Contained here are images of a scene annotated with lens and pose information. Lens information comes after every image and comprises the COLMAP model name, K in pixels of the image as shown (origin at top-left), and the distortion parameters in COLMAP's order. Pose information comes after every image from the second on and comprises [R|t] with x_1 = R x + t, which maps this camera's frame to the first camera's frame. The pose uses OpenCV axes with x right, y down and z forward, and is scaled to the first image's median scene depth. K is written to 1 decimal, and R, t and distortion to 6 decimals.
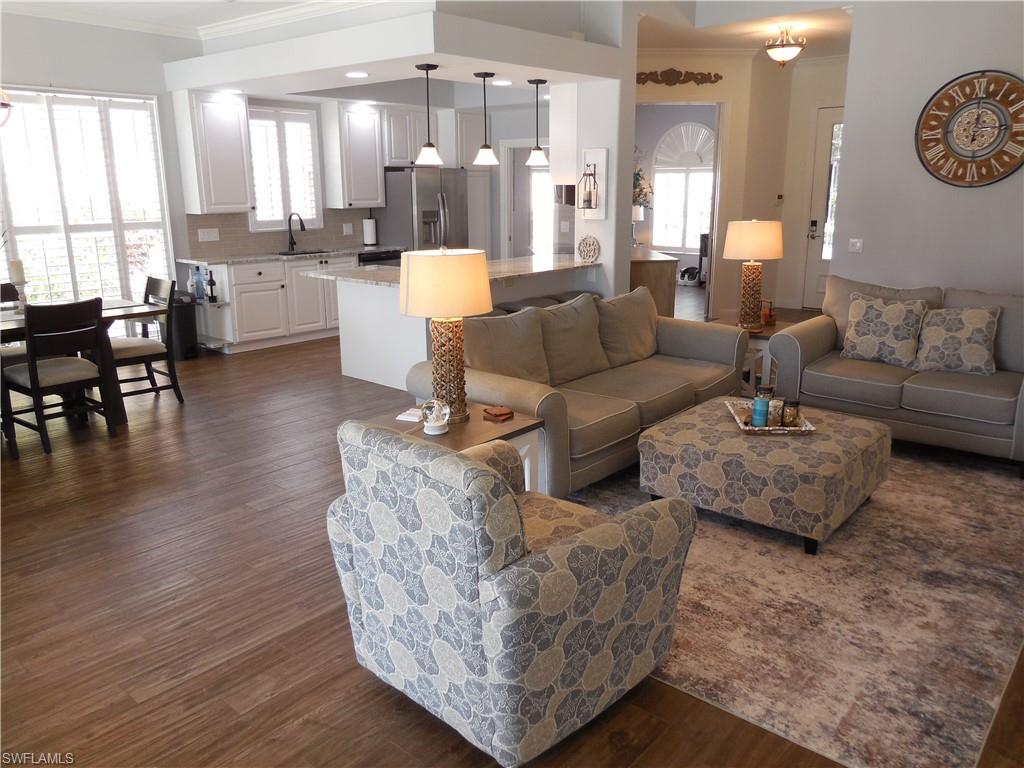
lens RADIAL K [[776.8, 0, 510.8], [0, 776.8, 382.8], [0, 0, 1]] dist [-0.007719, 0.008474]
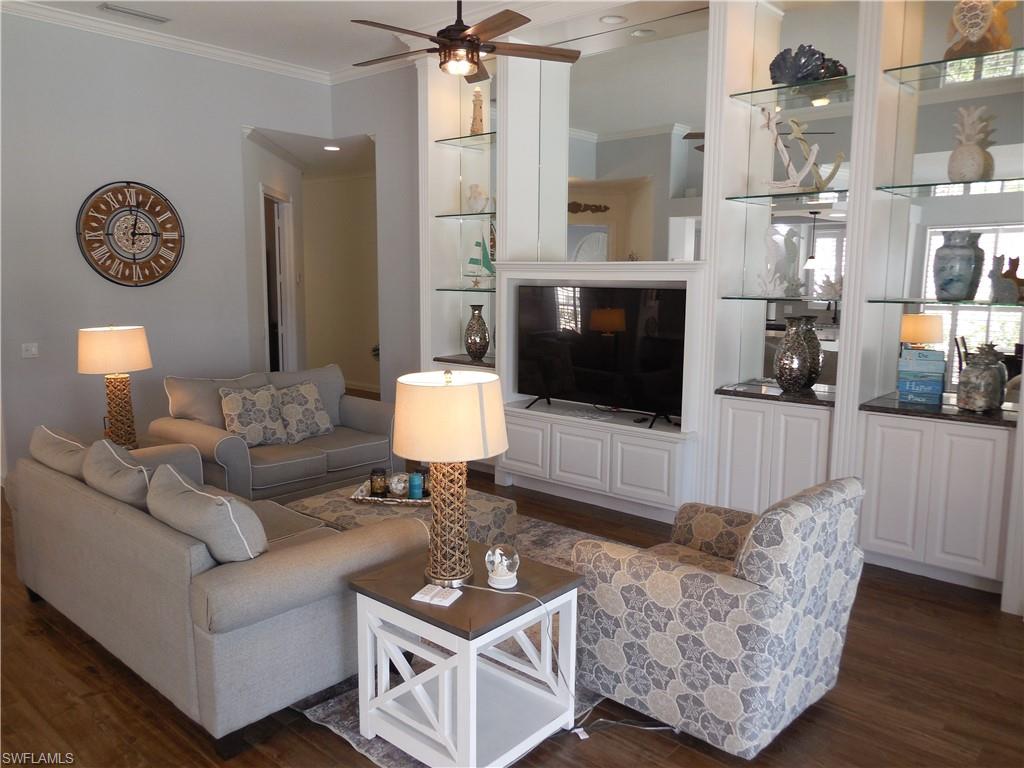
lens RADIAL K [[776.8, 0, 512.0], [0, 776.8, 379.7], [0, 0, 1]] dist [-0.007719, 0.008474]
pose [[0.005333, -0.125189, 0.992119, -0.491400], [0.239407, 0.963440, 0.120284, -0.135058], [-0.970905, 0.236878, 0.035109, 0.497395]]
